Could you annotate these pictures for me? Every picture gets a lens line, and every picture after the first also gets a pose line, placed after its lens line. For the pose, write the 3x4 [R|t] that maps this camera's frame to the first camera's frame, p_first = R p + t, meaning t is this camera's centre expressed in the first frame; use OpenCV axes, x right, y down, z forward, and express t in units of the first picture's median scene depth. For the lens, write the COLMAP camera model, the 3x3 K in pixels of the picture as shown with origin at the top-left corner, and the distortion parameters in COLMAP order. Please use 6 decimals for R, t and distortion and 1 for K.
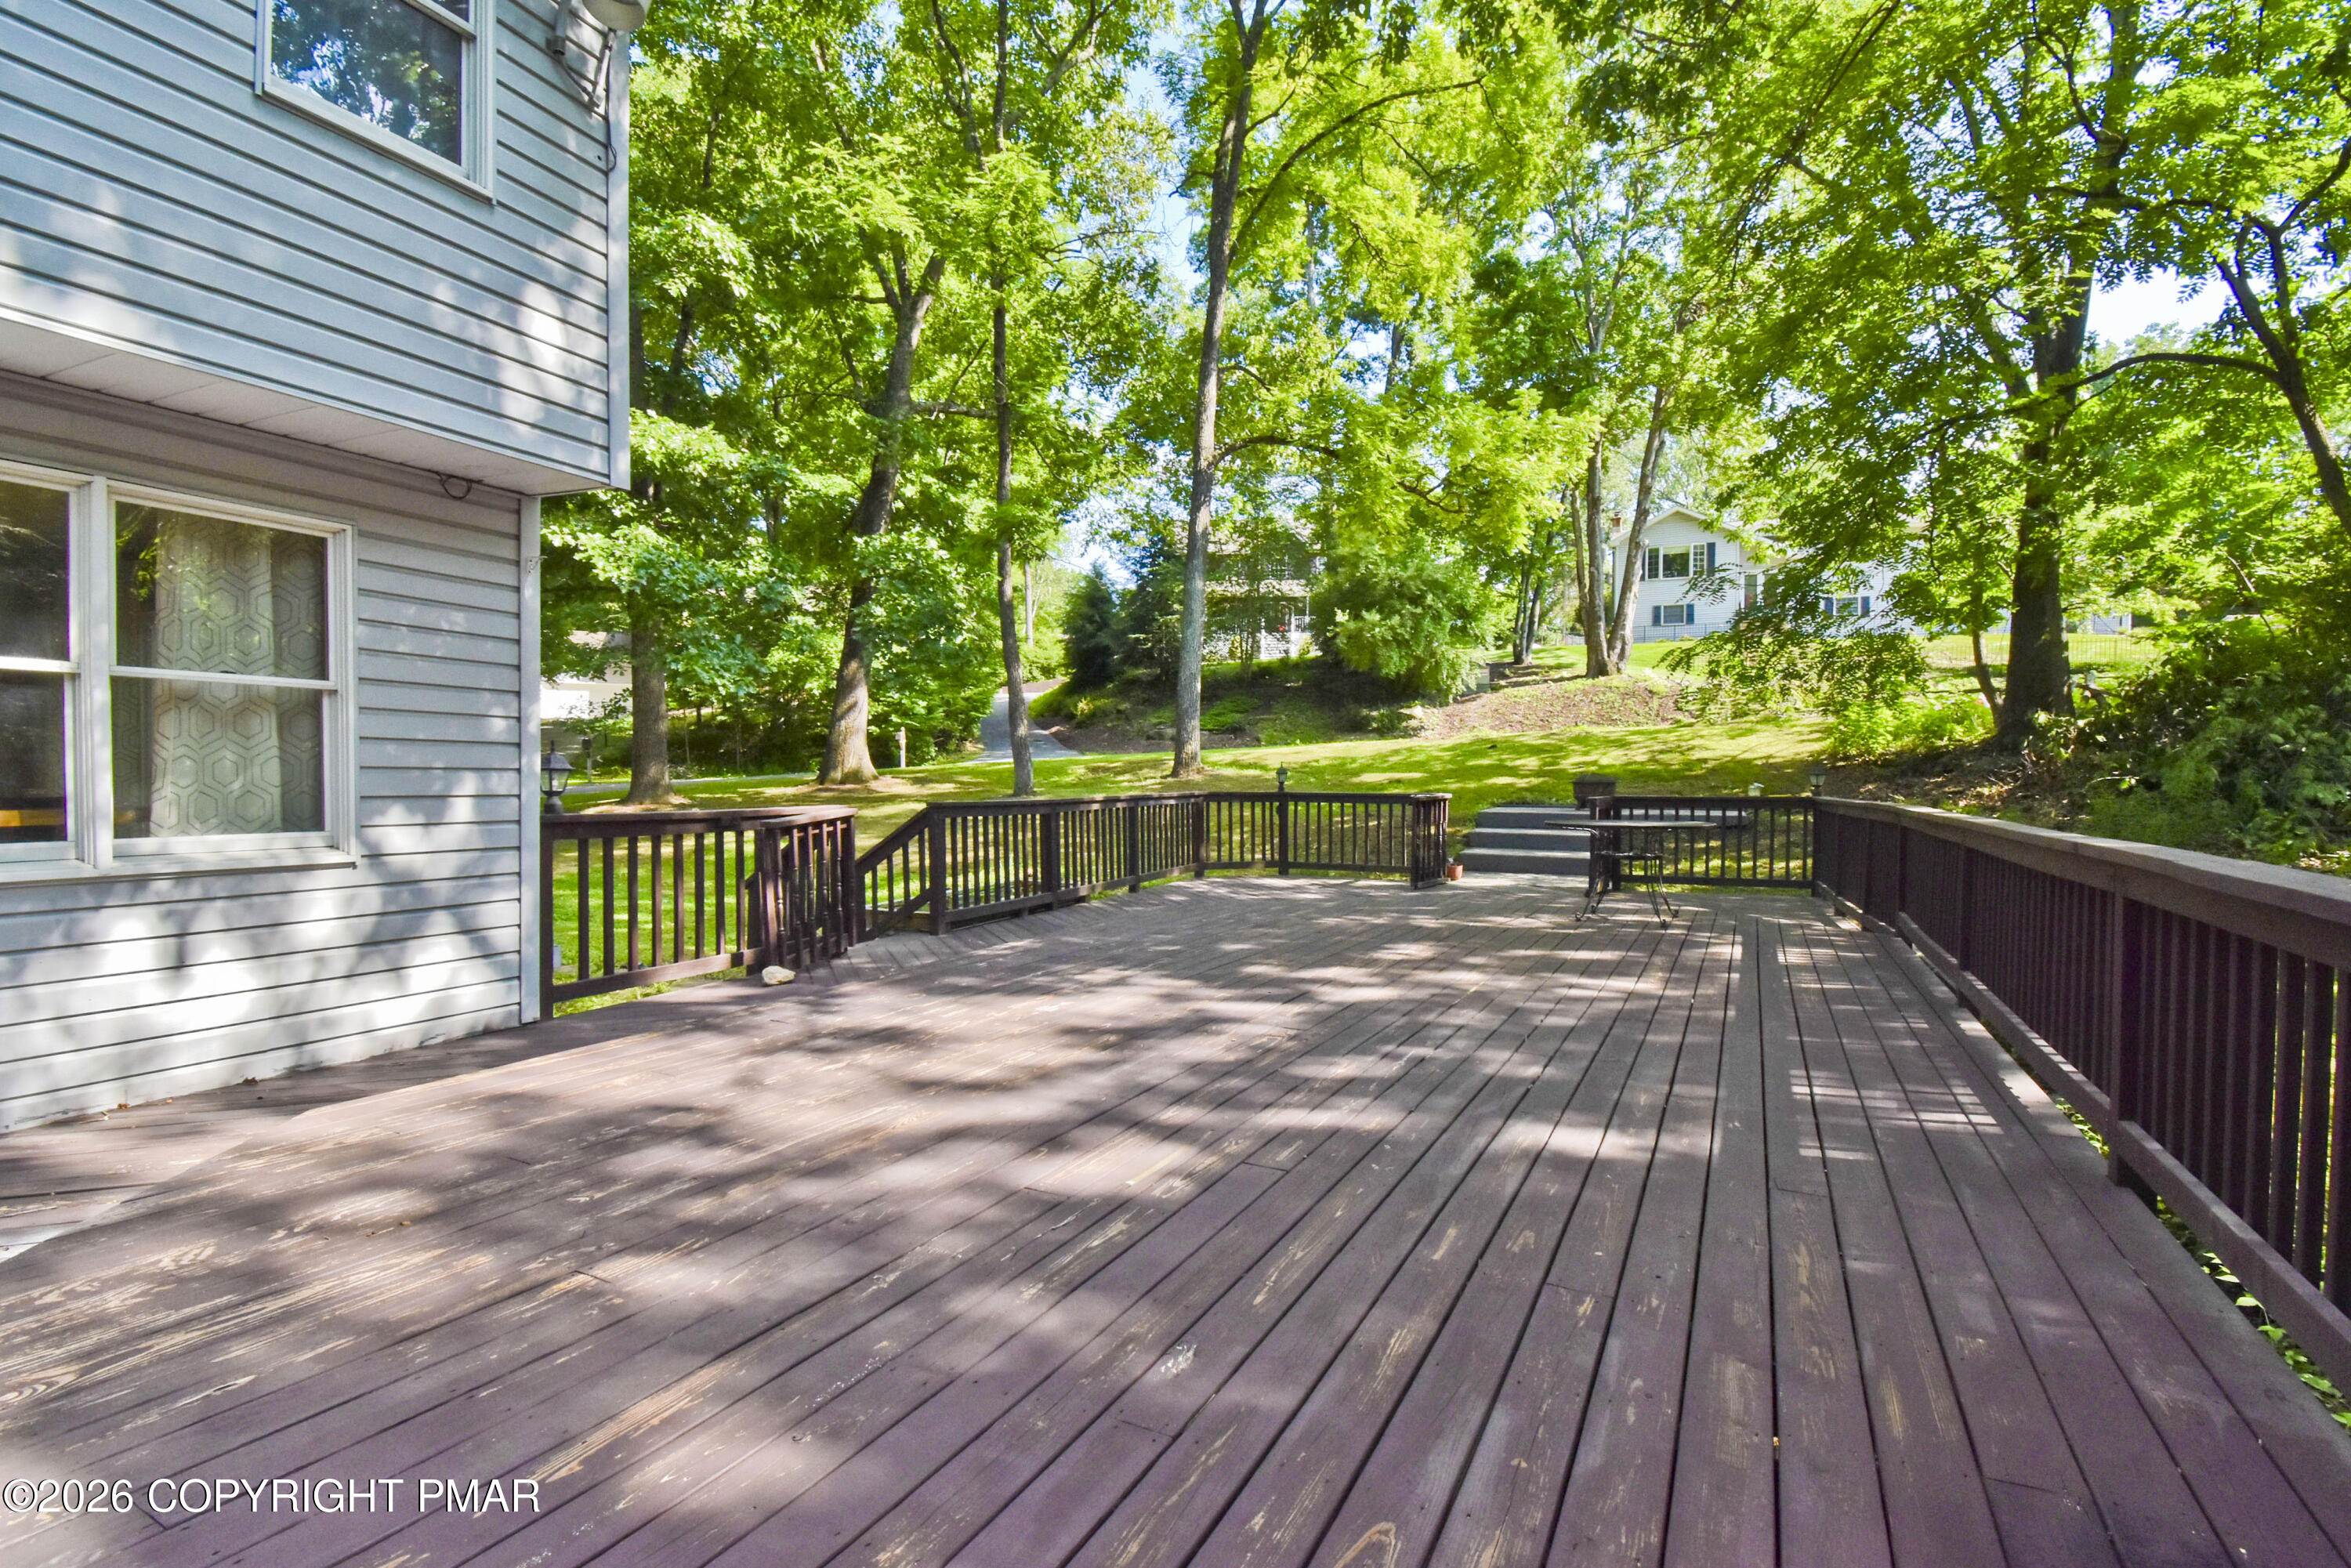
lens RADIAL K [[1085.0, 0, 1214.6], [0, 1085.0, 795.2], [0, 0, 1]] dist [0.011326, -0.016756]
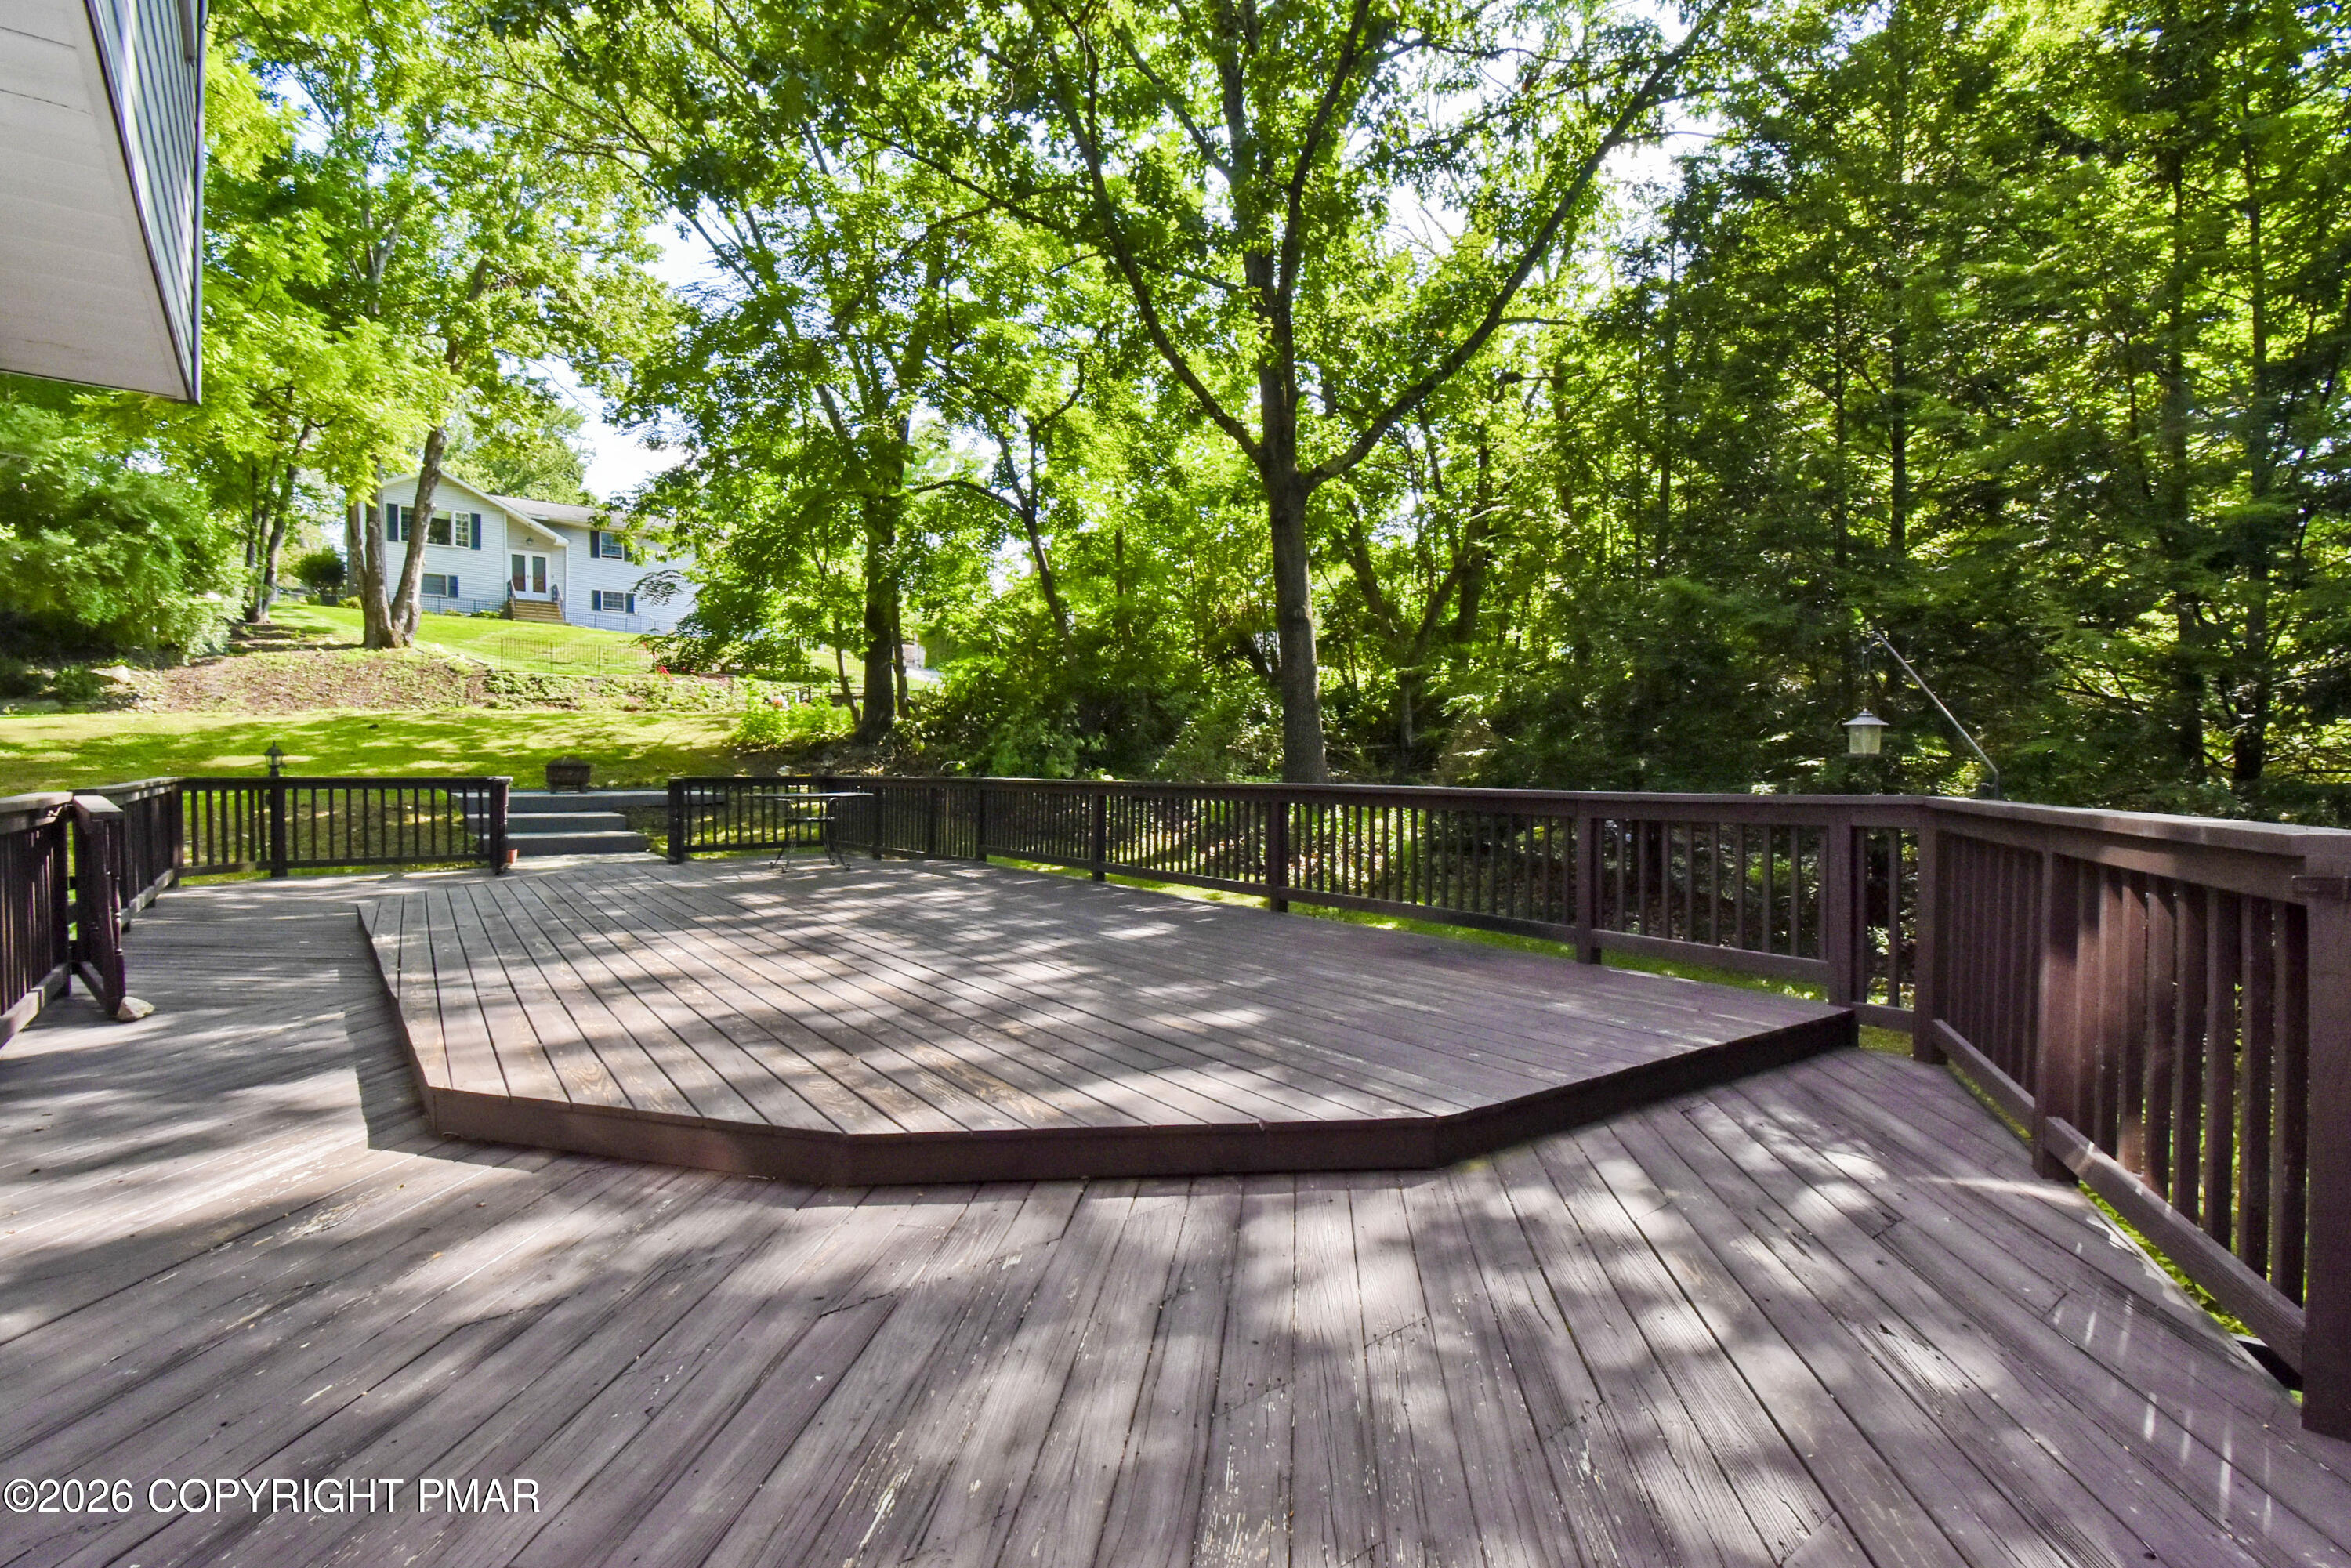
lens RADIAL K [[1085.0, 0, 1214.6], [0, 1085.0, 795.2], [0, 0, 1]] dist [0.011326, -0.016756]
pose [[0.456139, -0.025512, 0.889543, -0.135566], [0.013620, 0.999672, 0.021686, 0.000782], [-0.889804, 0.002224, 0.456337, -0.006712]]
